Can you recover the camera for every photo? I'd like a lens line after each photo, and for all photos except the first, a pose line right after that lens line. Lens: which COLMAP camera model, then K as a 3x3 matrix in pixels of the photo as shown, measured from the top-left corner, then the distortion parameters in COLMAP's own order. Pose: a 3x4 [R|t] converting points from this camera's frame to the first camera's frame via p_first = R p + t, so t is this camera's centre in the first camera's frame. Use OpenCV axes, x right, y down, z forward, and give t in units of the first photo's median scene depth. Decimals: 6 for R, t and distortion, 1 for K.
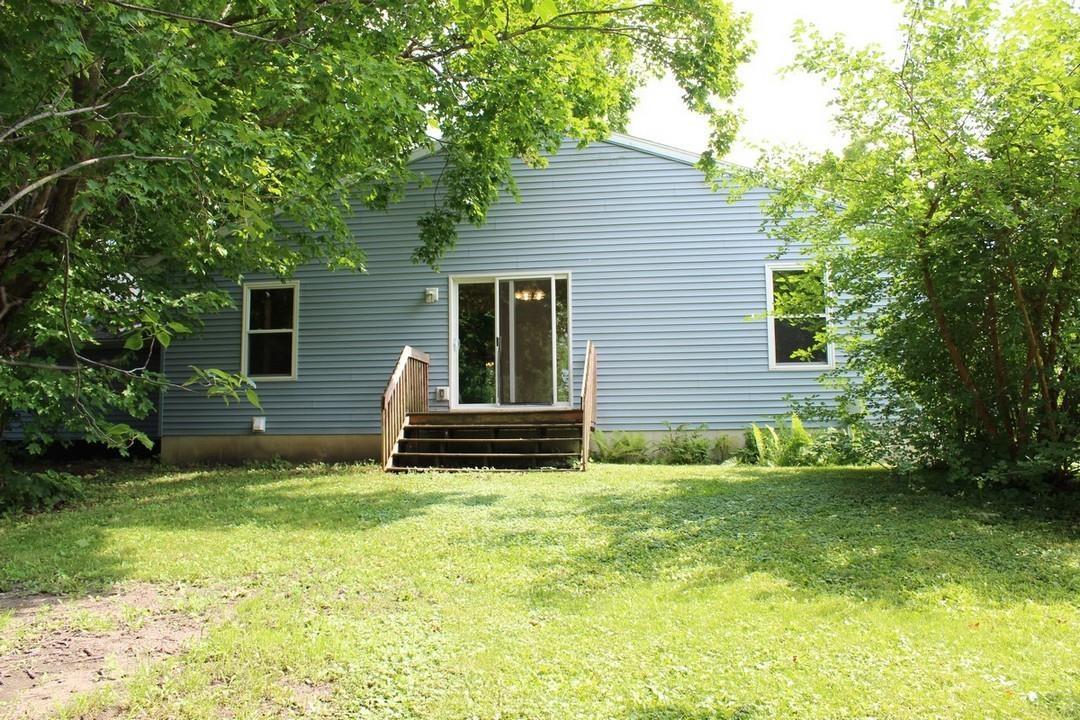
lens RADIAL K [[938.5, 0, 540.0], [0, 938.5, 360.0], [0, 0, 1]] dist [-0.153251, 0.002953]
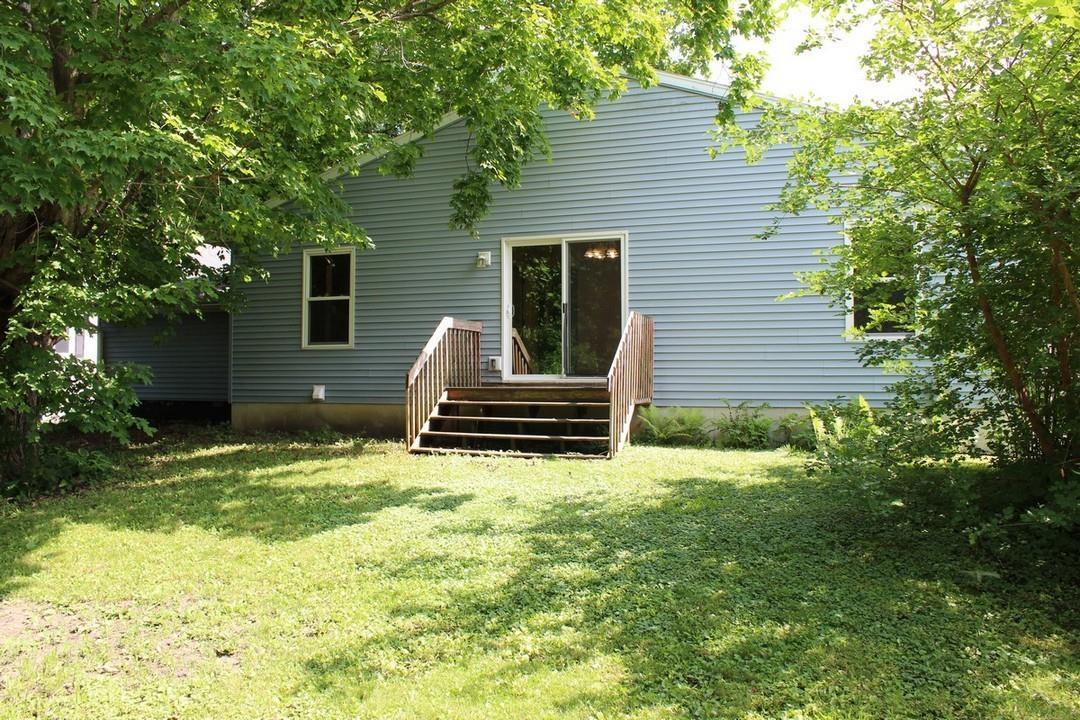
lens RADIAL K [[938.5, 0, 540.0], [0, 938.5, 360.0], [0, 0, 1]] dist [-0.153251, 0.002953]
pose [[0.977580, 0.004906, -0.210509, 0.140687], [0.011321, 0.997058, 0.075810, -0.039354], [0.210262, -0.076494, 0.974648, 0.082039]]
